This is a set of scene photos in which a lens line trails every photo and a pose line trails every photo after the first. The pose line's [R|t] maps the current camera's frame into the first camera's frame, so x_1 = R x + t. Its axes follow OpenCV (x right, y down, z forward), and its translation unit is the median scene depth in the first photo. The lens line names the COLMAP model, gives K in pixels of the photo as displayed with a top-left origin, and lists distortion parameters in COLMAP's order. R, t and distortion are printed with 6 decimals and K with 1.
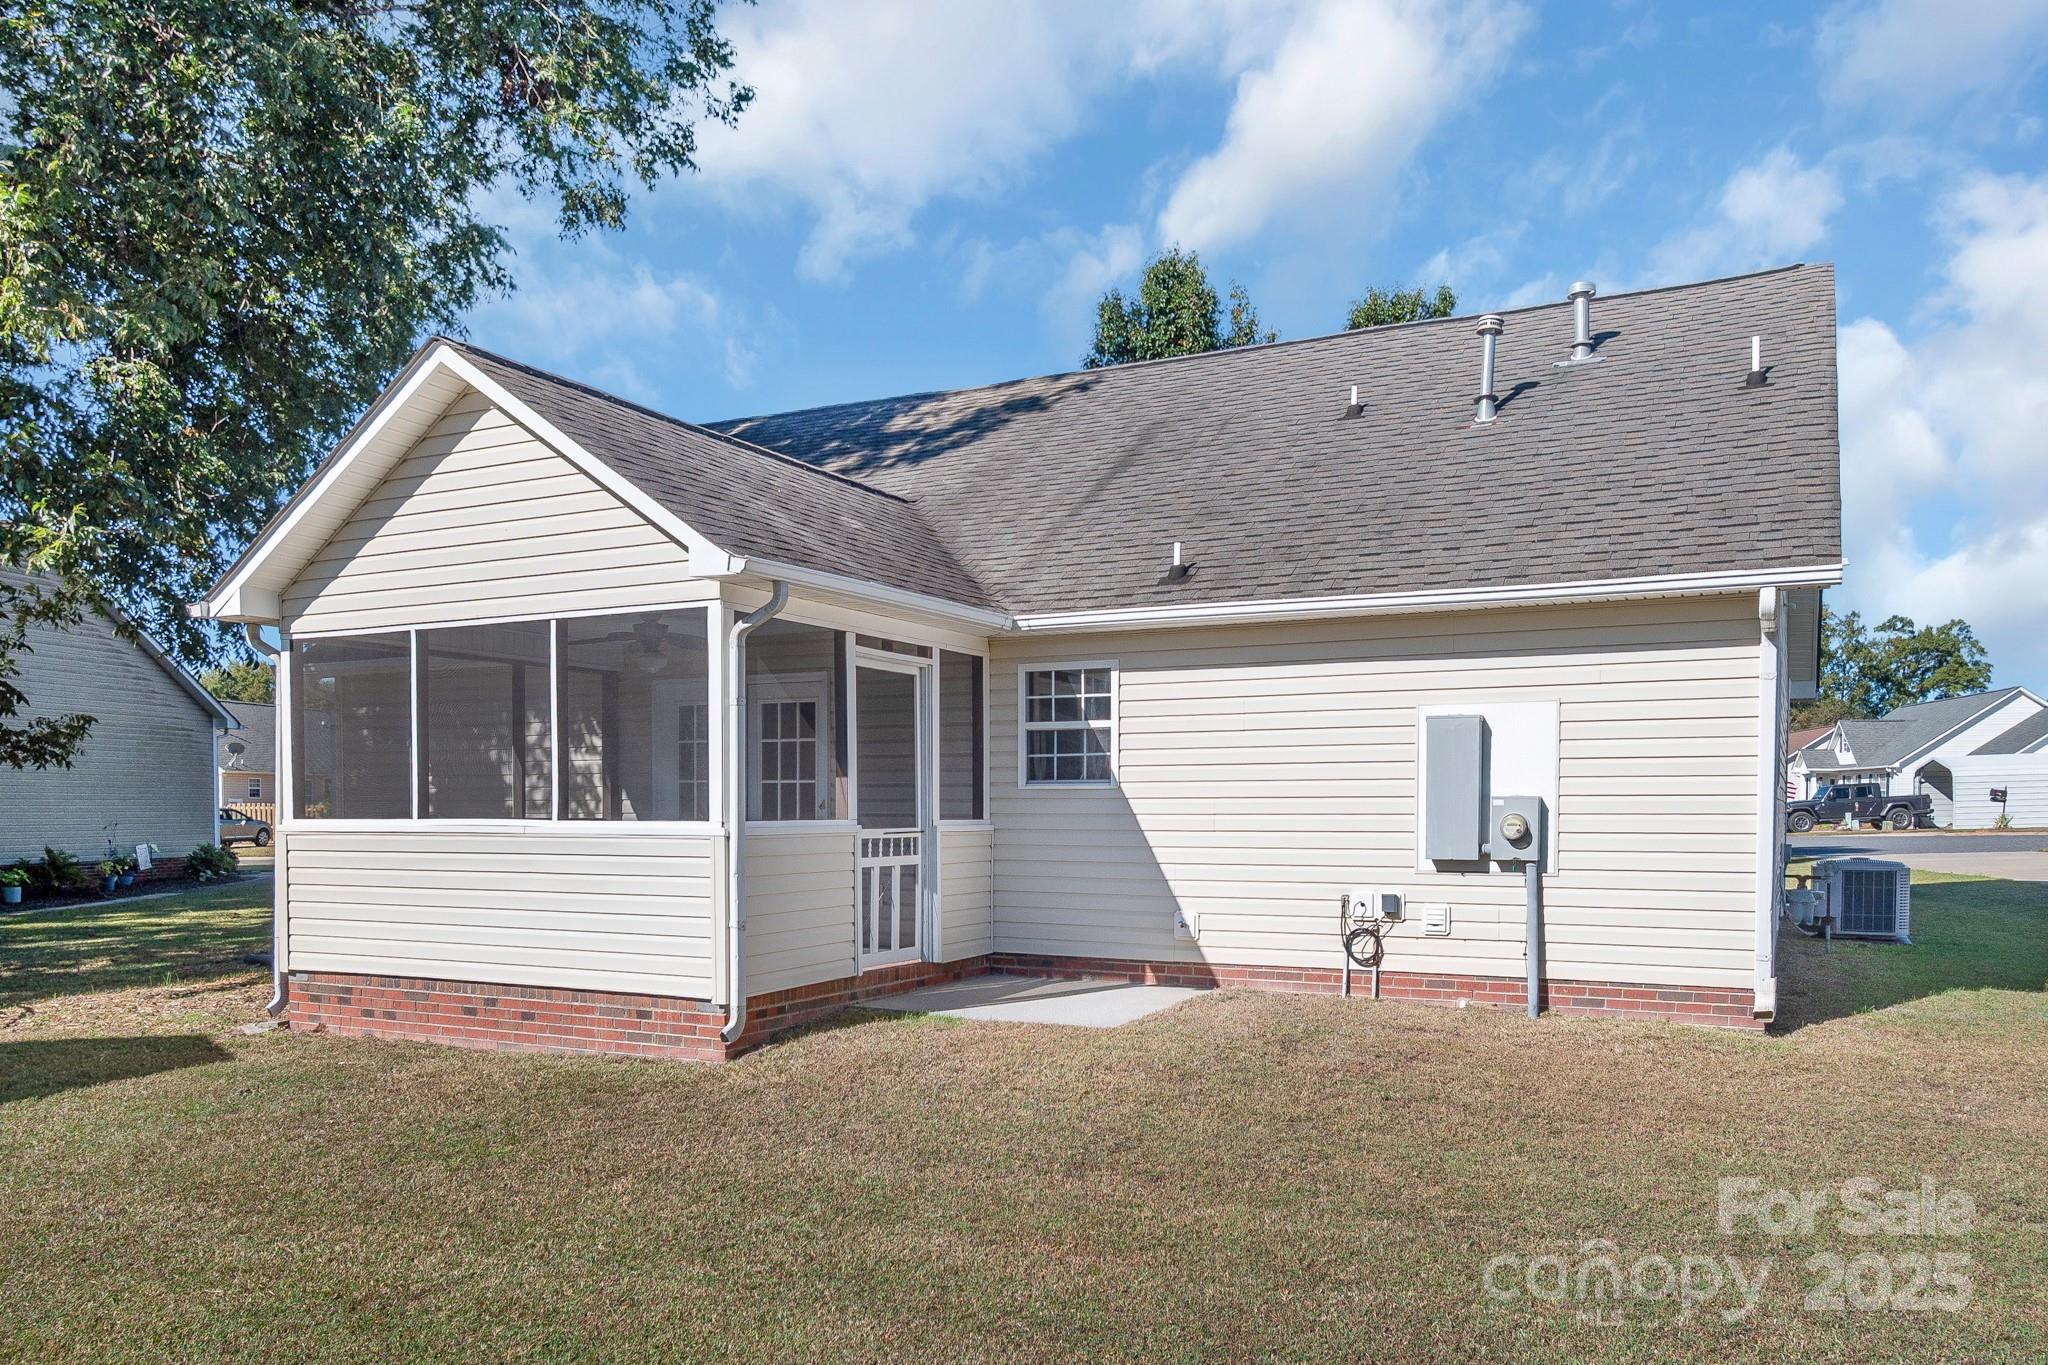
lens RADIAL K [[1464.3, 0, 1031.5], [0, 1464.3, 844.4], [0, 0, 1]] dist [-0.007214, -0.001345]
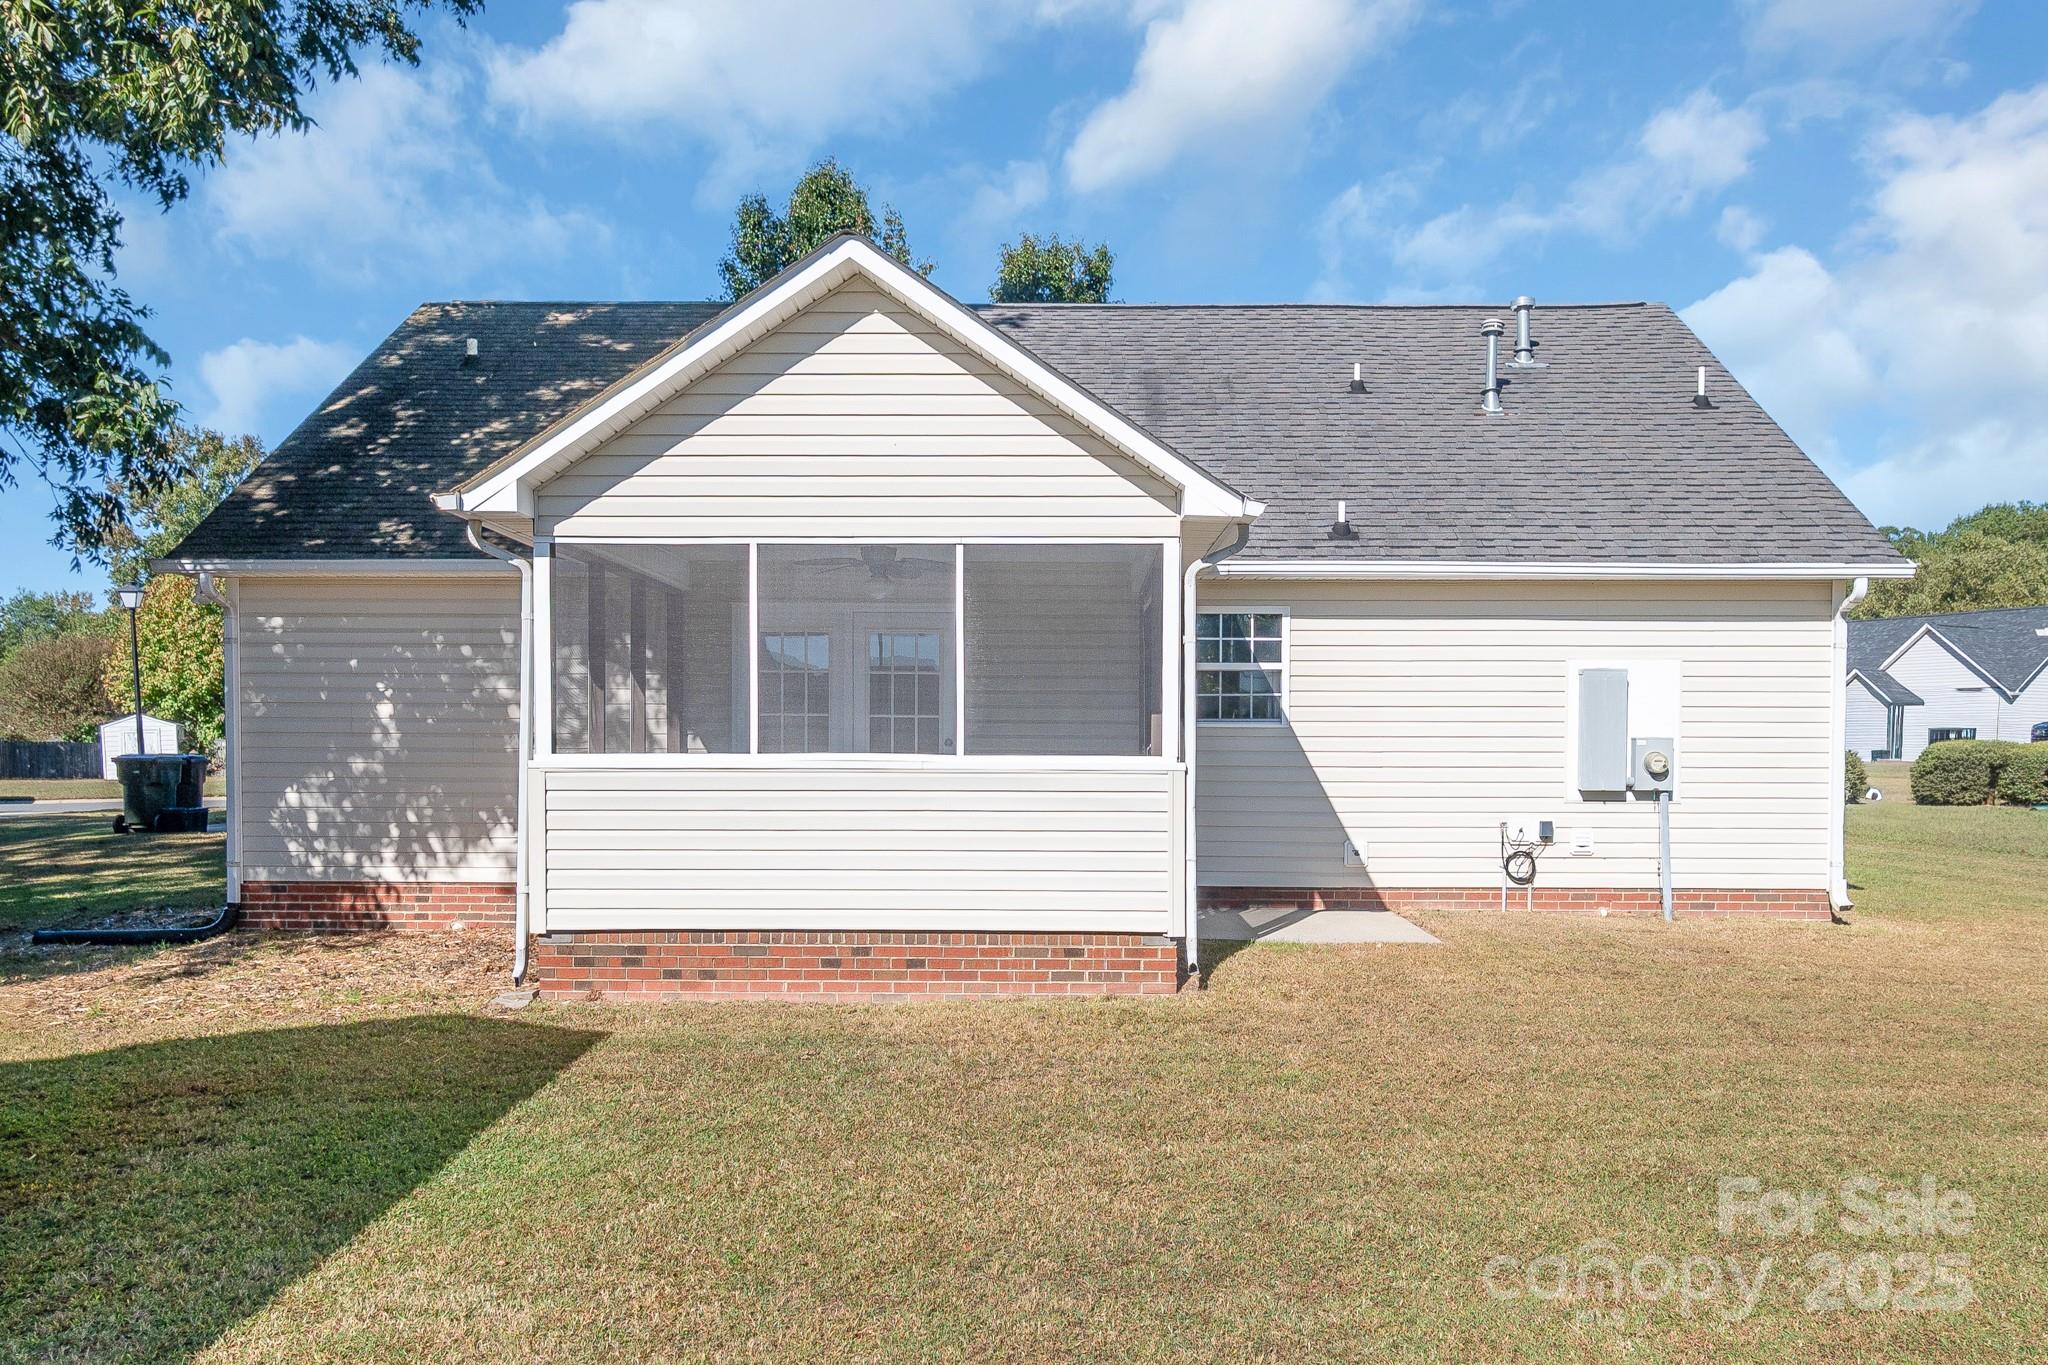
lens RADIAL K [[1559.5, 0, 1024.4], [0, 1559.5, 787.4], [0, 0, 1]] dist [-0.006565, -0.000689]
pose [[0.904586, -0.006454, 0.426243, -0.643800], [0.006984, 0.999976, 0.000321, 0.004101], [-0.426234, 0.002686, 0.904609, 0.058254]]
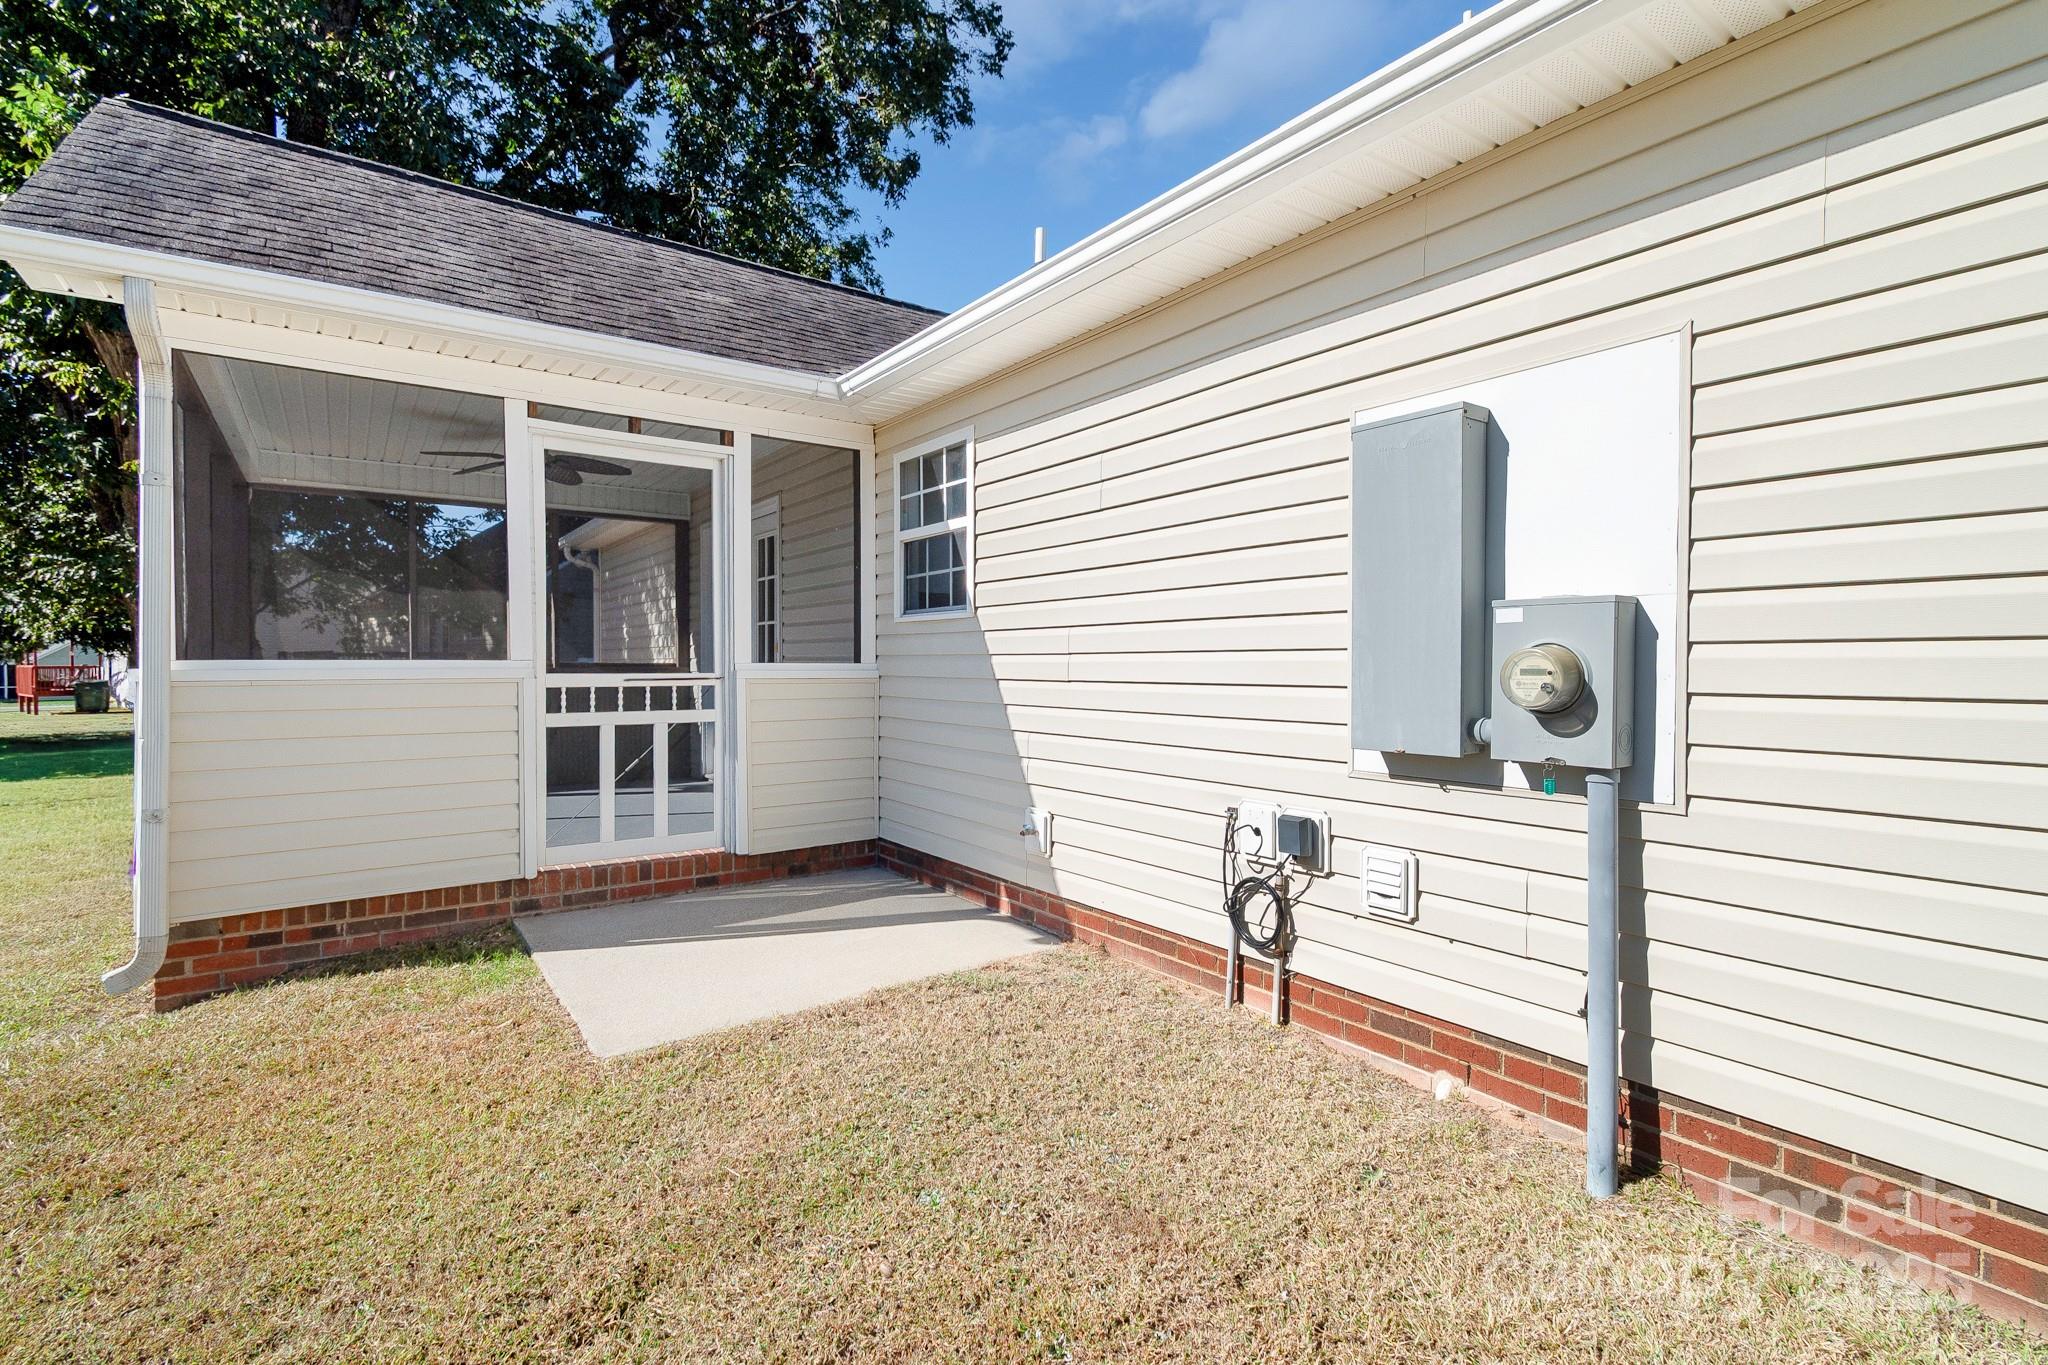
lens RADIAL K [[925.2, 0, 1054.7], [0, 925.2, 676.1], [0, 0, 1]] dist [0.000982, -0.000042]
pose [[0.897207, 0.007109, -0.441553, 0.301448], [-0.012646, 0.999874, -0.009599, -0.007945], [0.441429, 0.014197, 0.897184, 0.681552]]
